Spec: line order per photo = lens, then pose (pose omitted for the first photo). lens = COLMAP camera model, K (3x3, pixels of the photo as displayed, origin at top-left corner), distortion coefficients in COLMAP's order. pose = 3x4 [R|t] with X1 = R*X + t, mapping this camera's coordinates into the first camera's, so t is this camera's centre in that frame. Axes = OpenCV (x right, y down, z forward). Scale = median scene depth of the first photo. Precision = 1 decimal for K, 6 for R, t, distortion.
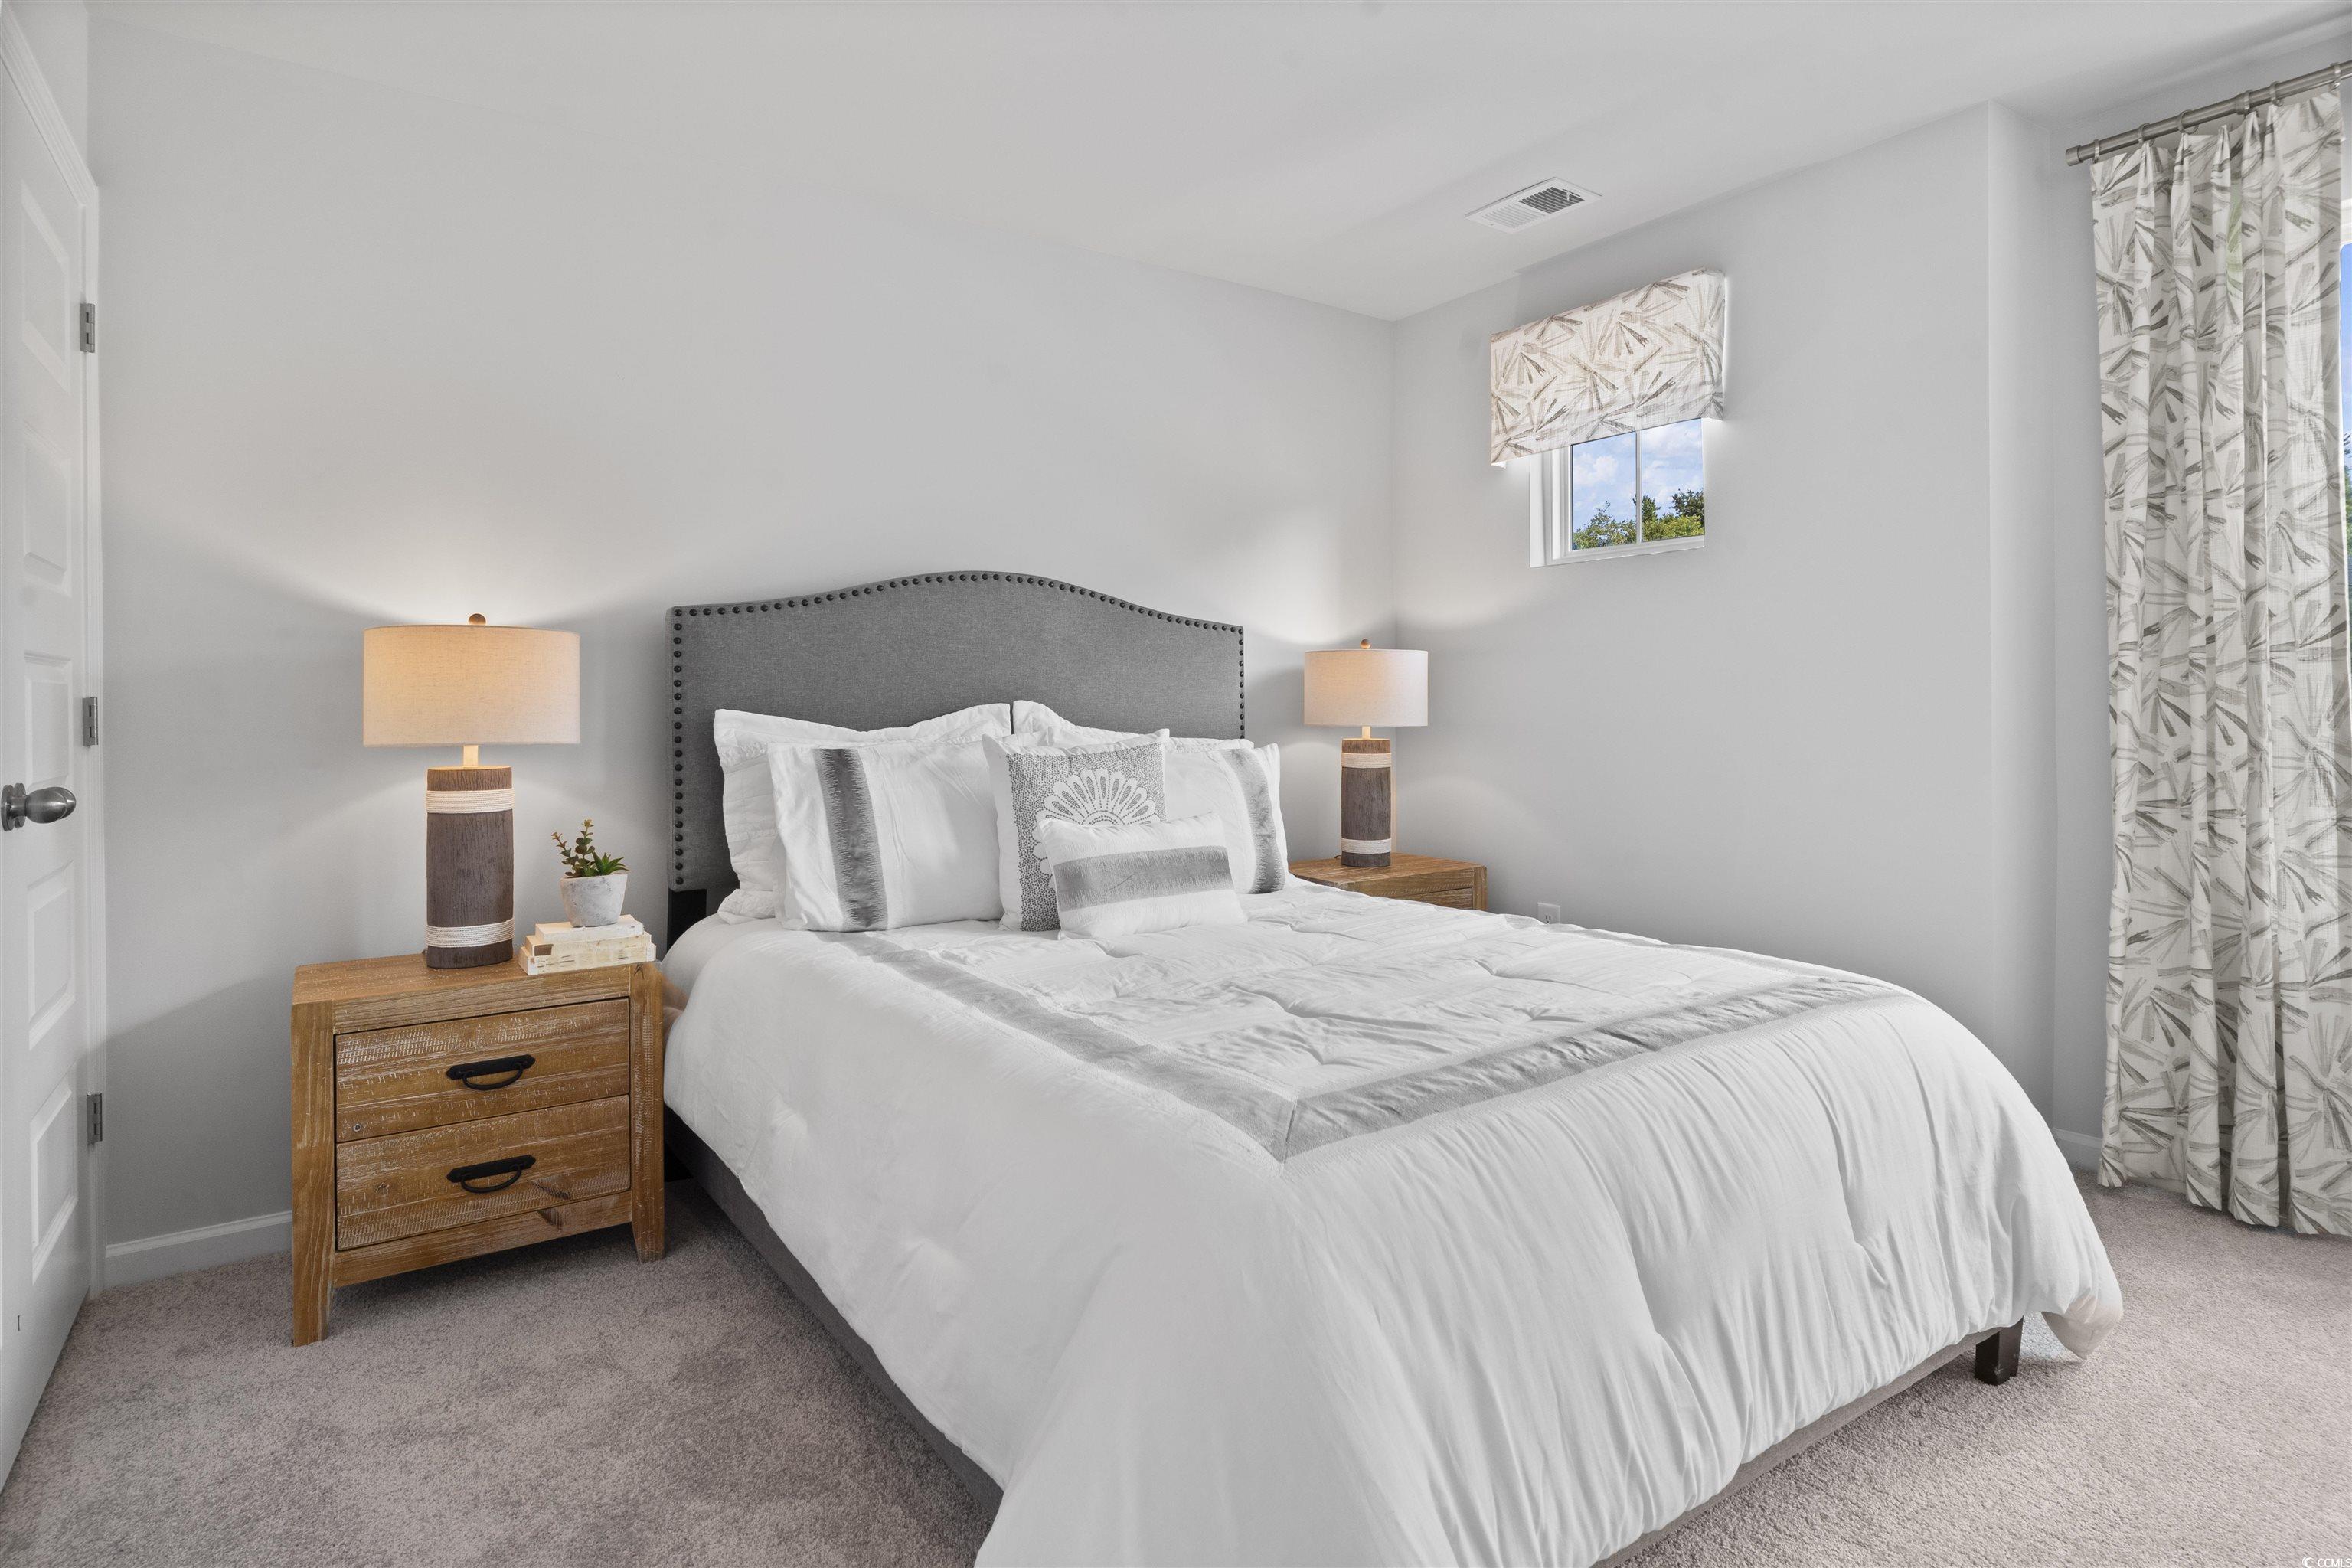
lens RADIAL K [[1241.5, 0, 1184.7], [0, 1241.5, 706.2], [0, 0, 1]] dist [-0.000695, -0.001057]
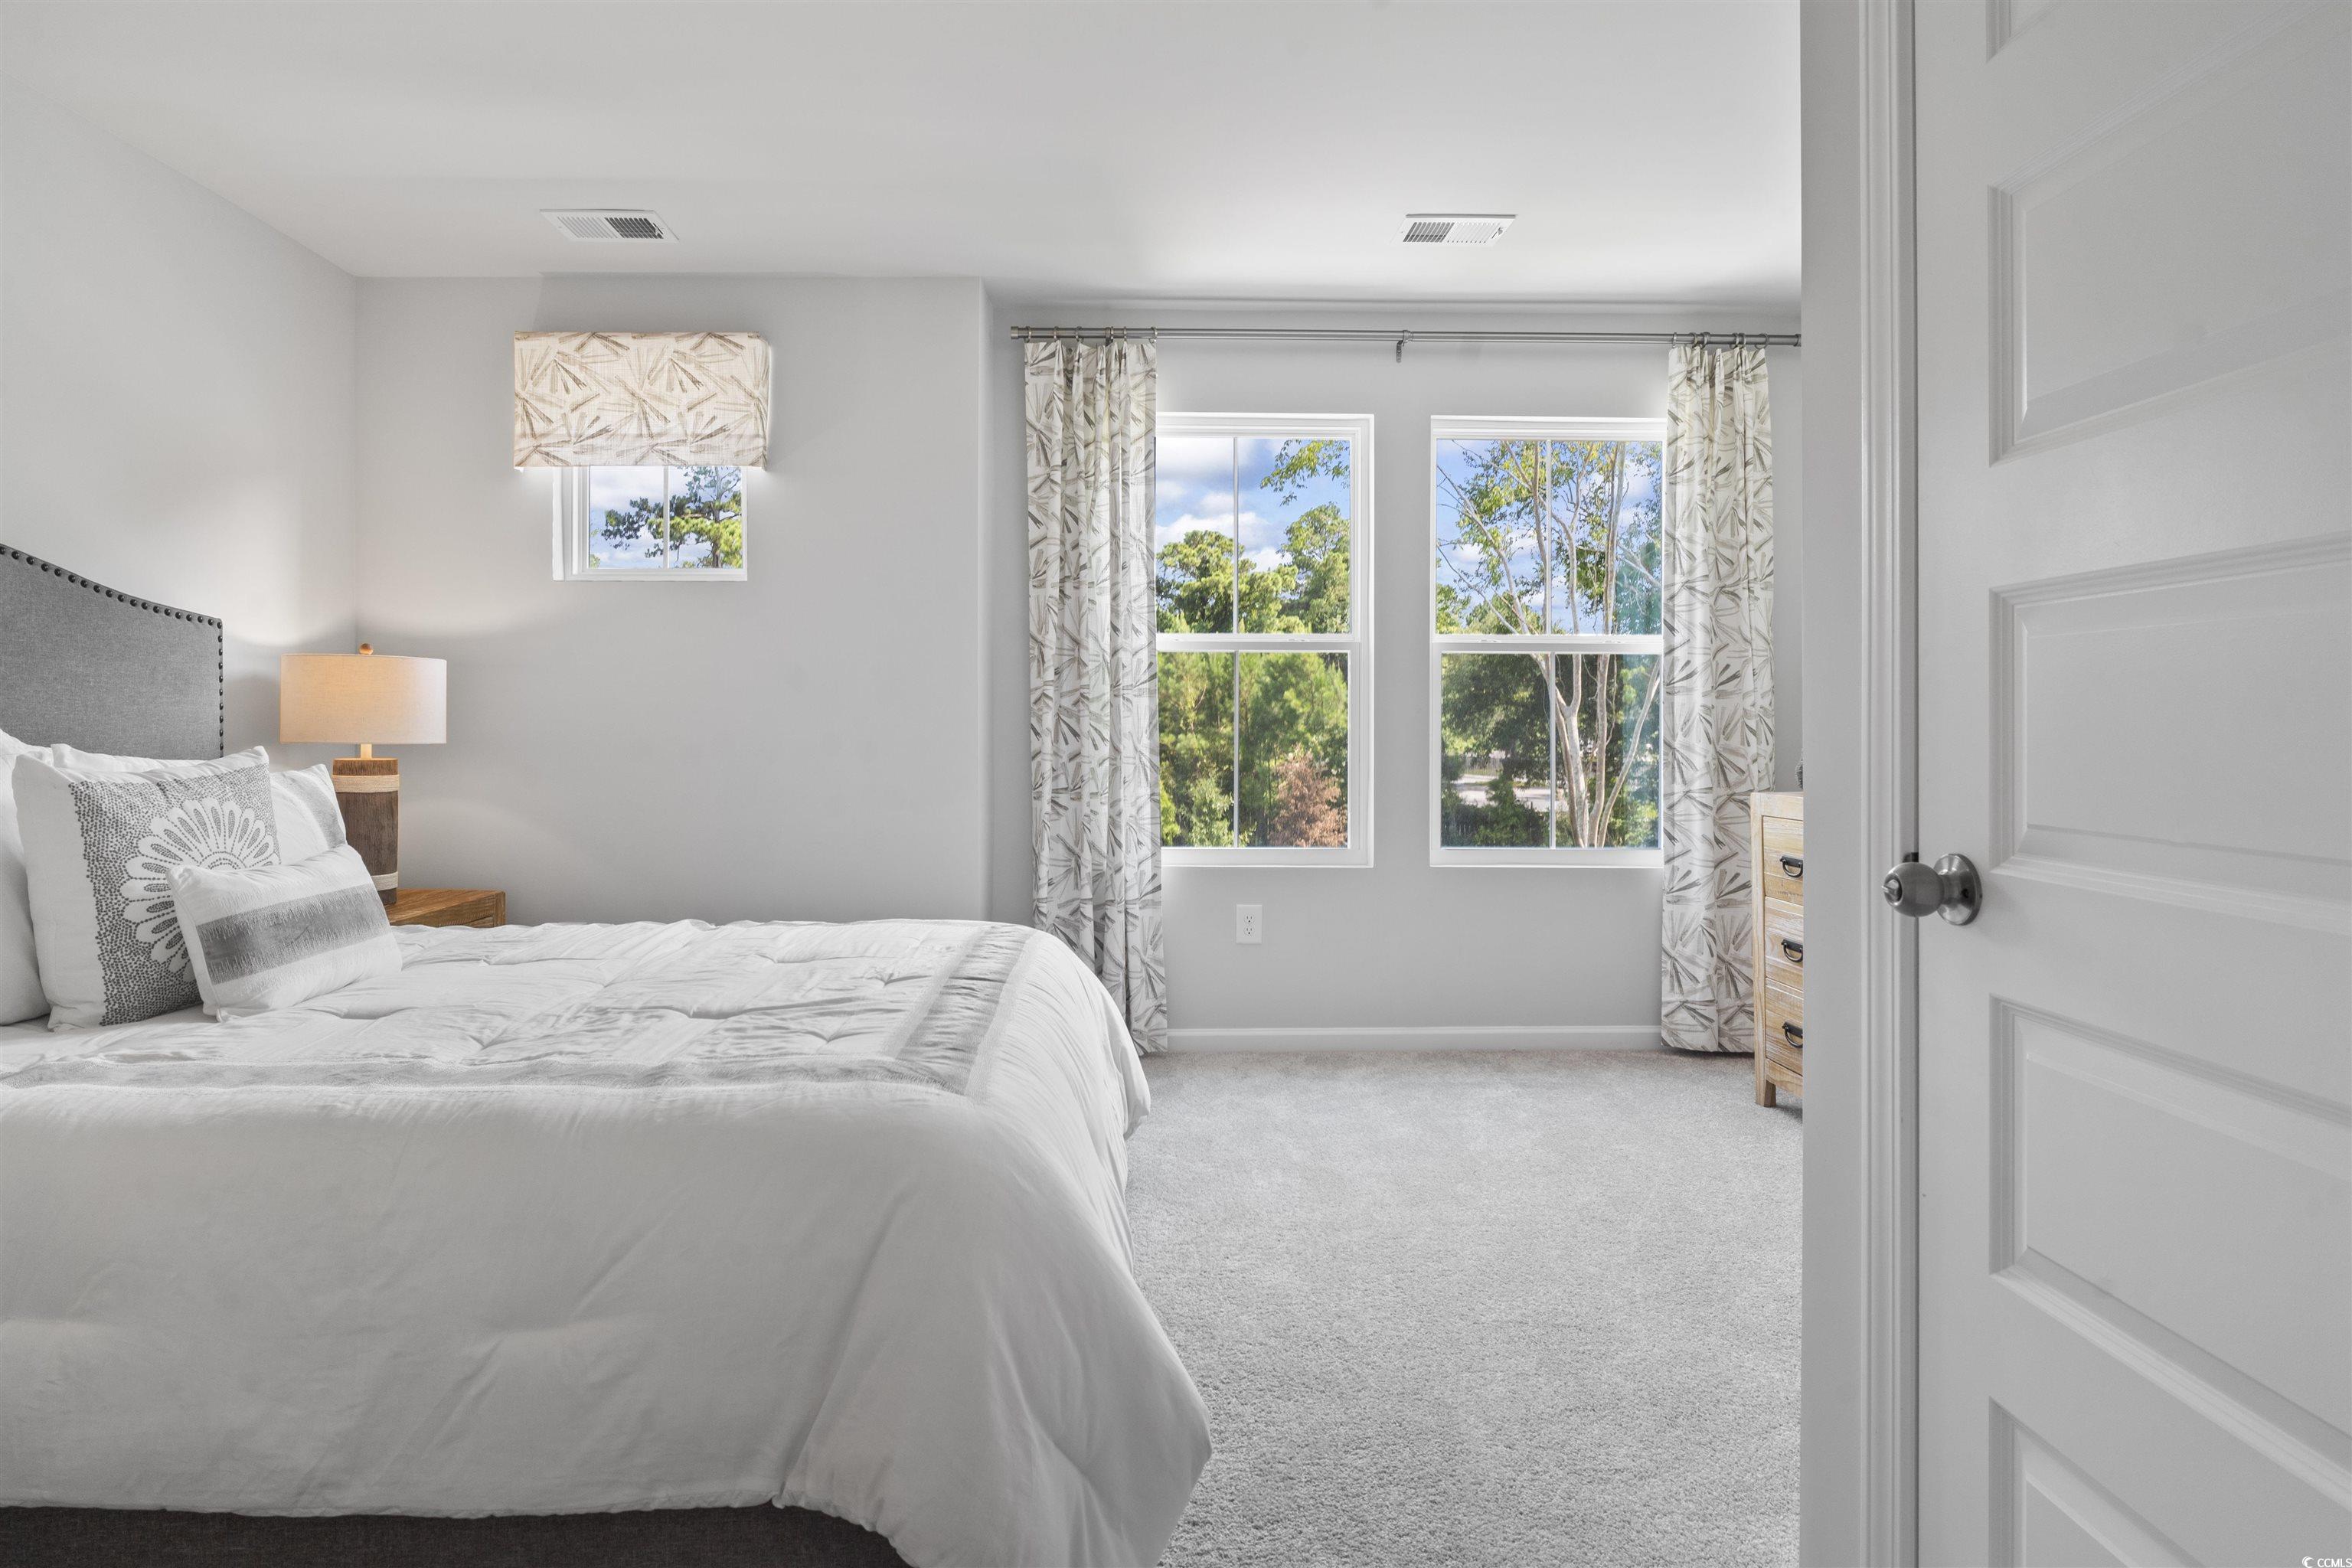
lens RADIAL K [[1241.5, 0, 1164.5], [0, 1241.5, 727.6], [0, 0, 1]] dist [-0.000695, -0.001057]
pose [[0.555382, 0.003338, 0.831589, -0.365922], [-0.003592, 0.999992, -0.001615, 0.005565], [-0.831588, -0.002091, 0.555390, 0.078676]]
